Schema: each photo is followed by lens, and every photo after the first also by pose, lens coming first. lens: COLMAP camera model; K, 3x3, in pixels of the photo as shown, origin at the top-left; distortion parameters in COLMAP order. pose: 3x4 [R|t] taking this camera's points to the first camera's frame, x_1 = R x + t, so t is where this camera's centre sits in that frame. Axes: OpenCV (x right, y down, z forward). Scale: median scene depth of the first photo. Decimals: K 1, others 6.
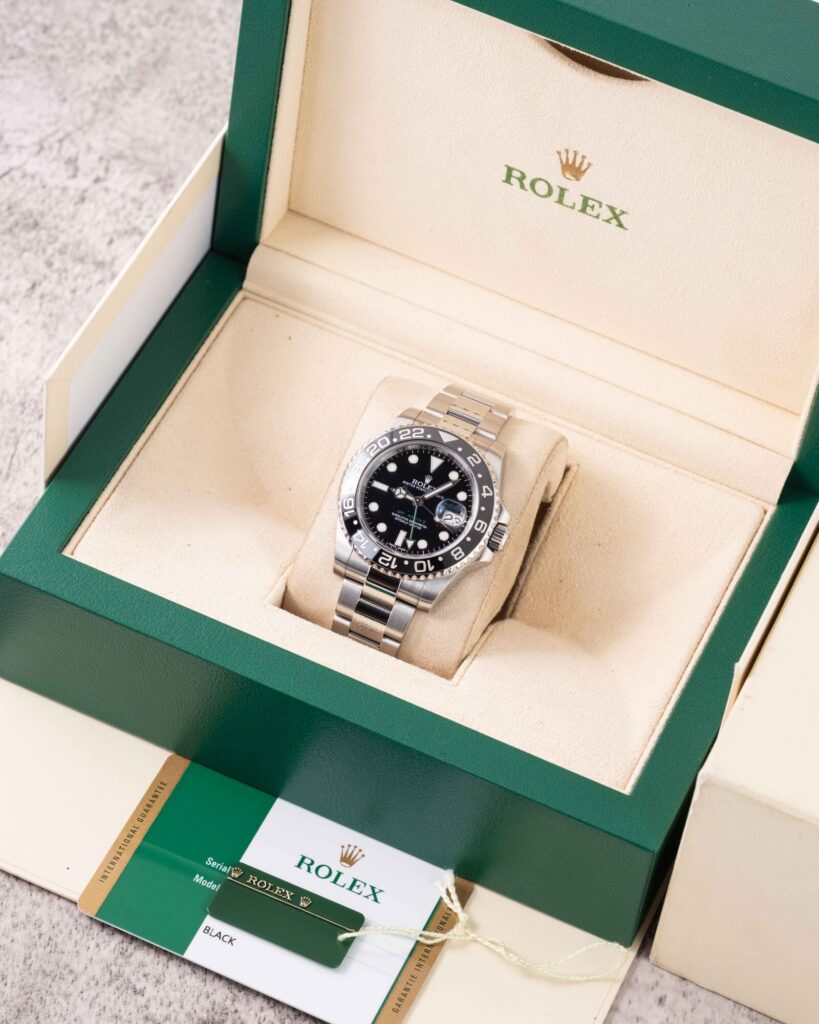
lens RADIAL K [[4241.2, 0, 409.5], [0, 4241.2, 512.0], [0, 0, 1]] dist [0.262416, -3.936414]
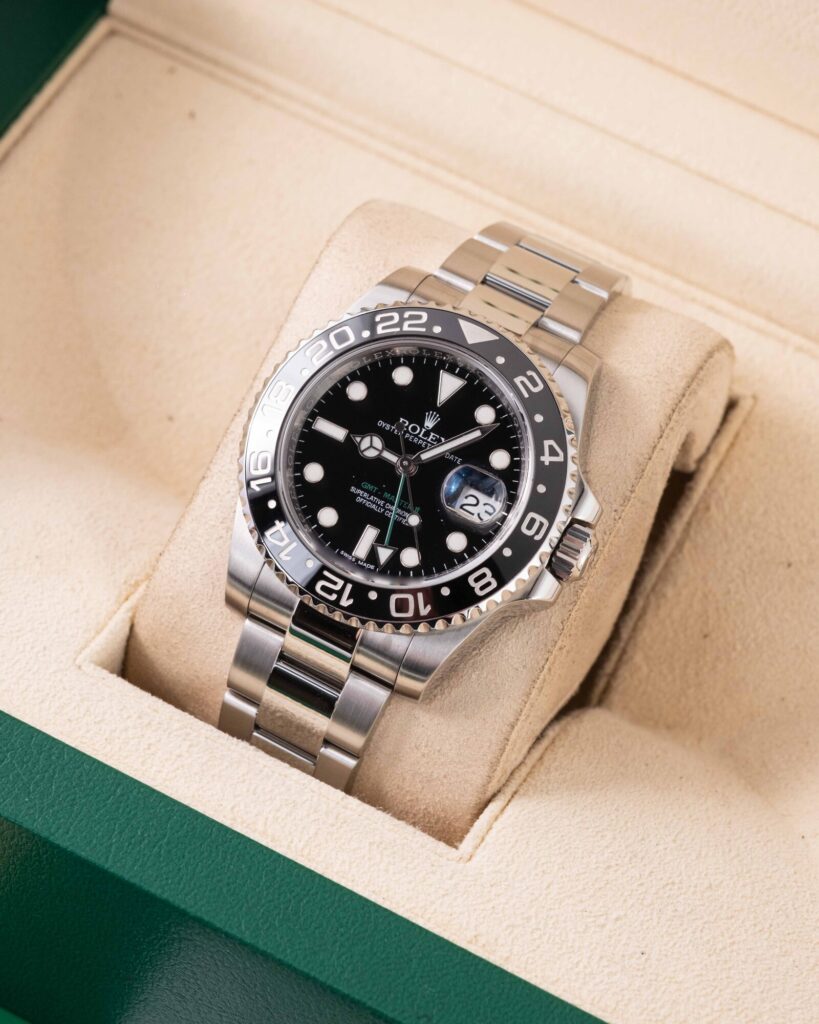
lens RADIAL K [[4241.2, 0, 409.5], [0, 4241.2, 512.0], [0, 0, 1]] dist [0.262416, -3.936414]
pose [[0.997433, 0.048159, -0.052993, 0.027591], [-0.046032, 0.998112, 0.040654, -0.016573], [0.054851, -0.038111, 0.997767, 0.524631]]
